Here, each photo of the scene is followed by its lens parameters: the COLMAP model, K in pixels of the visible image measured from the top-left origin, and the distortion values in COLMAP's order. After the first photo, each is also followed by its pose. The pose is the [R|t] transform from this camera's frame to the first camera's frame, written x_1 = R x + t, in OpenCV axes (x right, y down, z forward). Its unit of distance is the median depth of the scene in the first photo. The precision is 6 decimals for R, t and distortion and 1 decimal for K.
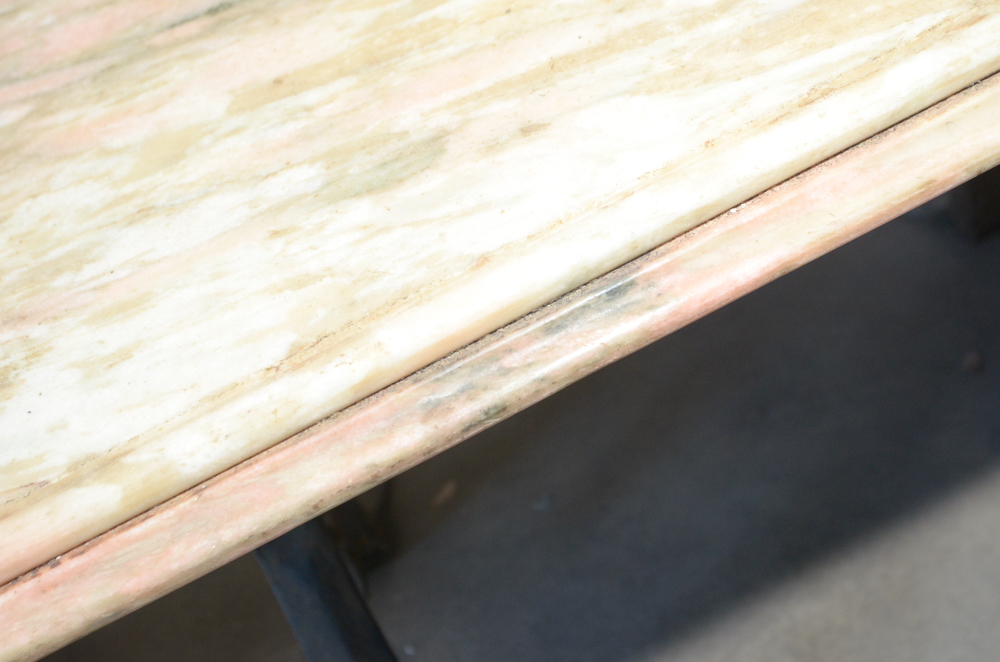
lens RADIAL K [[1439.6, 0, 501.5], [0, 1439.6, 331.2], [0, 0, 1]] dist [0.004297, 0.000000]
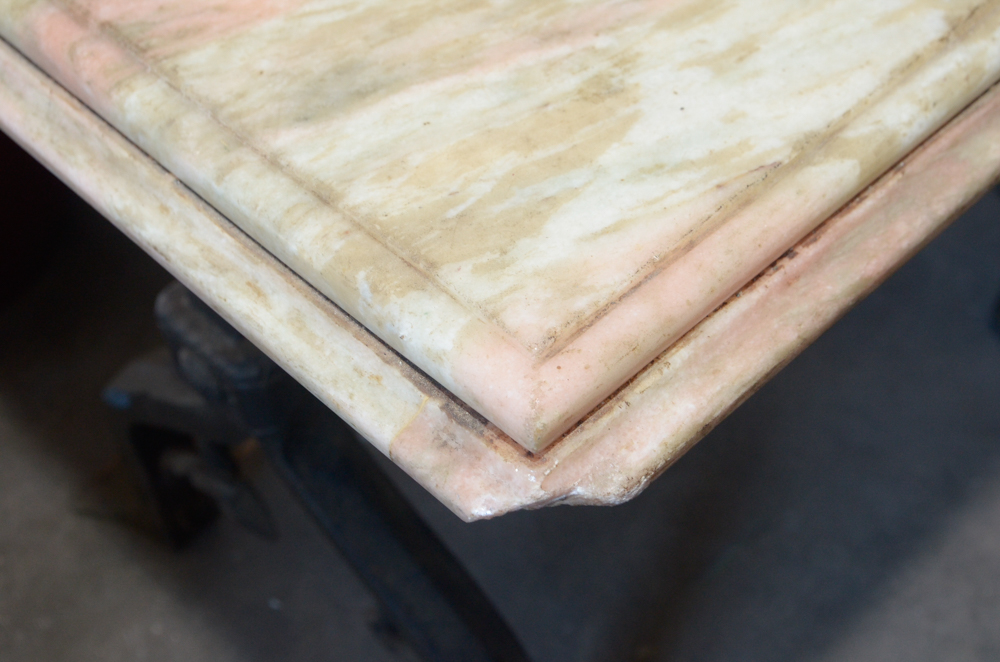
lens RADIAL K [[1439.6, 0, 499.3], [0, 1439.6, 337.4], [0, 0, 1]] dist [0.004297, 0.000000]
pose [[0.885795, -0.094944, 0.454261, -0.883075], [0.110644, 0.993828, -0.008035, 0.199623], [-0.450695, 0.057379, 0.890832, 0.283971]]
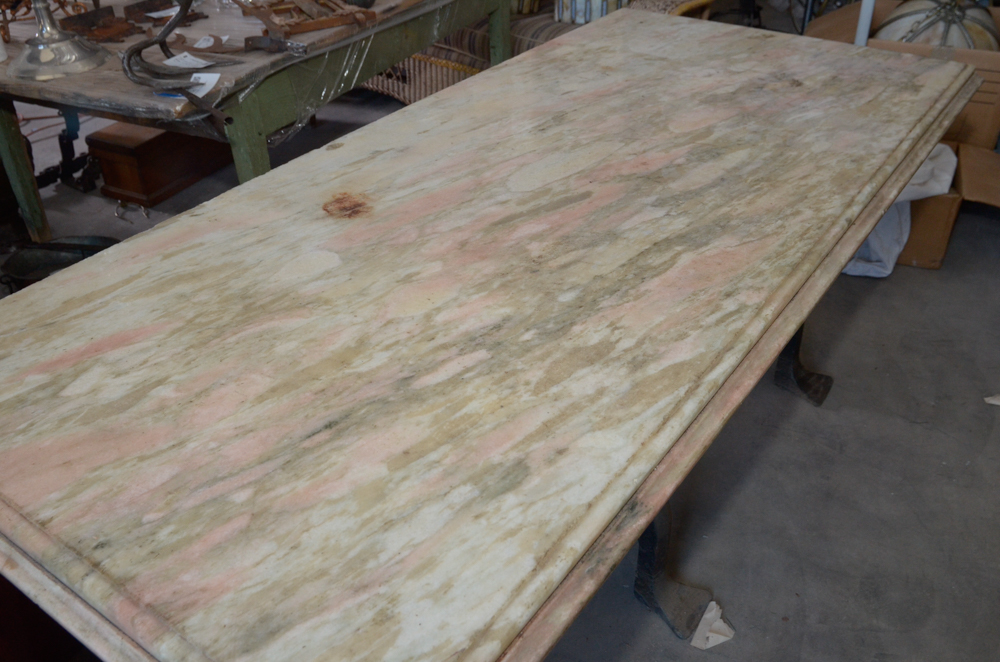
lens RADIAL K [[893.8, 0, 498.0], [0, 893.8, 333.7], [0, 0, 1]] dist [-0.071949, 0.035845]
pose [[0.803033, -0.058909, 0.593016, -0.980864], [0.236410, 0.944941, -0.226266, -0.020376], [-0.547036, 0.321894, 0.772746, -0.125027]]
